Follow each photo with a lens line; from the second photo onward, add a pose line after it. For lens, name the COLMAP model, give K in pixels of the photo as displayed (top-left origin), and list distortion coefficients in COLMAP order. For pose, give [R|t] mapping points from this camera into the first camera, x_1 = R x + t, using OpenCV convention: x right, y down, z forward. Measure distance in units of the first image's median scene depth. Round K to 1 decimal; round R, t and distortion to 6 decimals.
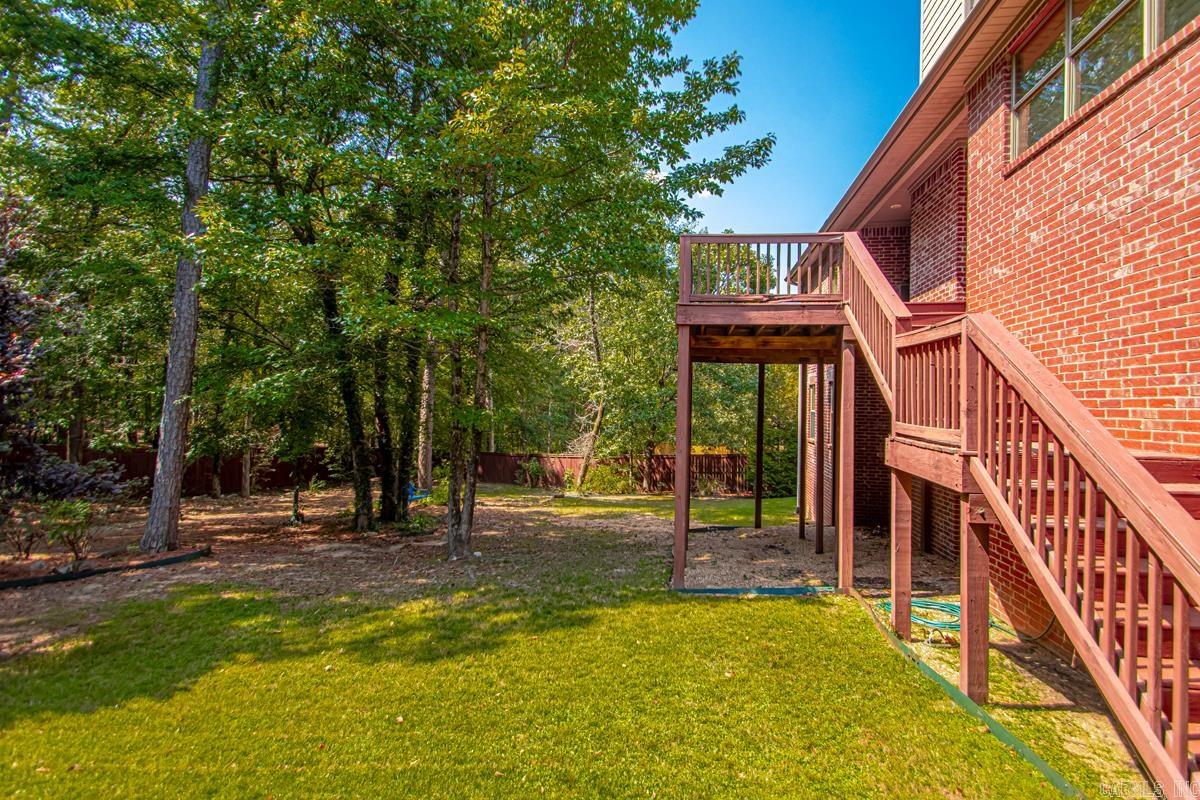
lens RADIAL K [[564.6, 0, 611.9], [0, 564.6, 408.0], [0, 0, 1]] dist [0.032924, -0.018143]
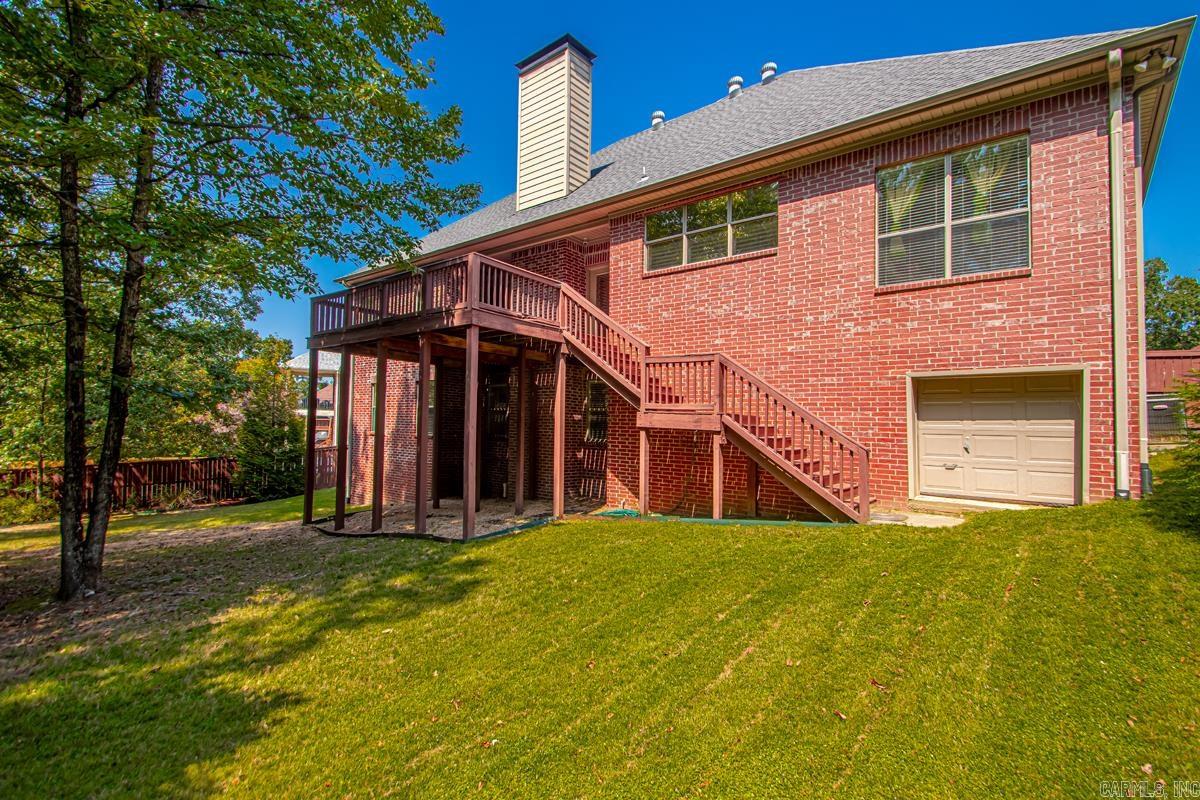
lens RADIAL K [[562.1, 0, 598.9], [0, 562.1, 407.1], [0, 0, 1]] dist [0.032811, -0.017676]
pose [[0.523046, 0.026563, 0.851890, -0.647896], [-0.013687, 0.999647, -0.022767, 0.046994], [-0.852195, 0.000248, 0.523225, 0.095669]]
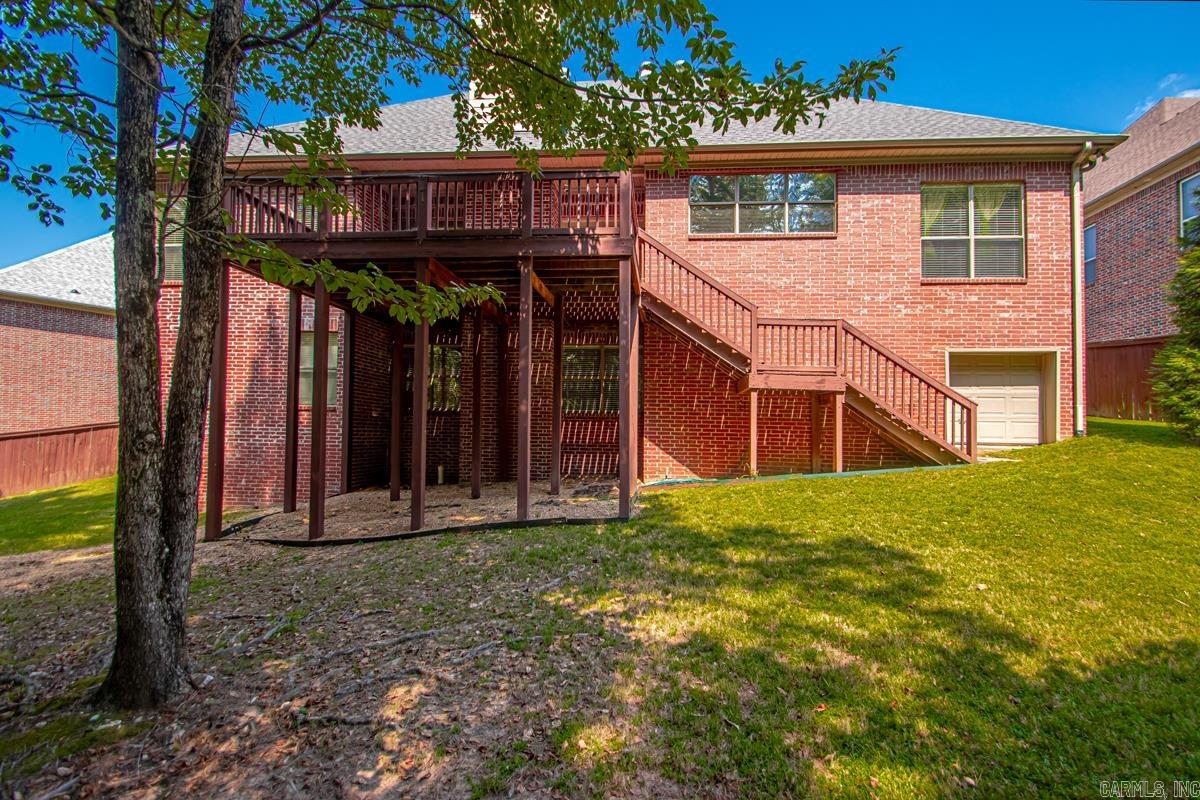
lens RADIAL K [[564.6, 0, 611.9], [0, 564.6, 408.0], [0, 0, 1]] dist [0.032924, -0.018143]
pose [[-0.063244, 0.019152, 0.997814, -0.736869], [-0.016314, 0.999662, -0.020222, 0.120949], [-0.997865, -0.017558, -0.062911, 0.897947]]
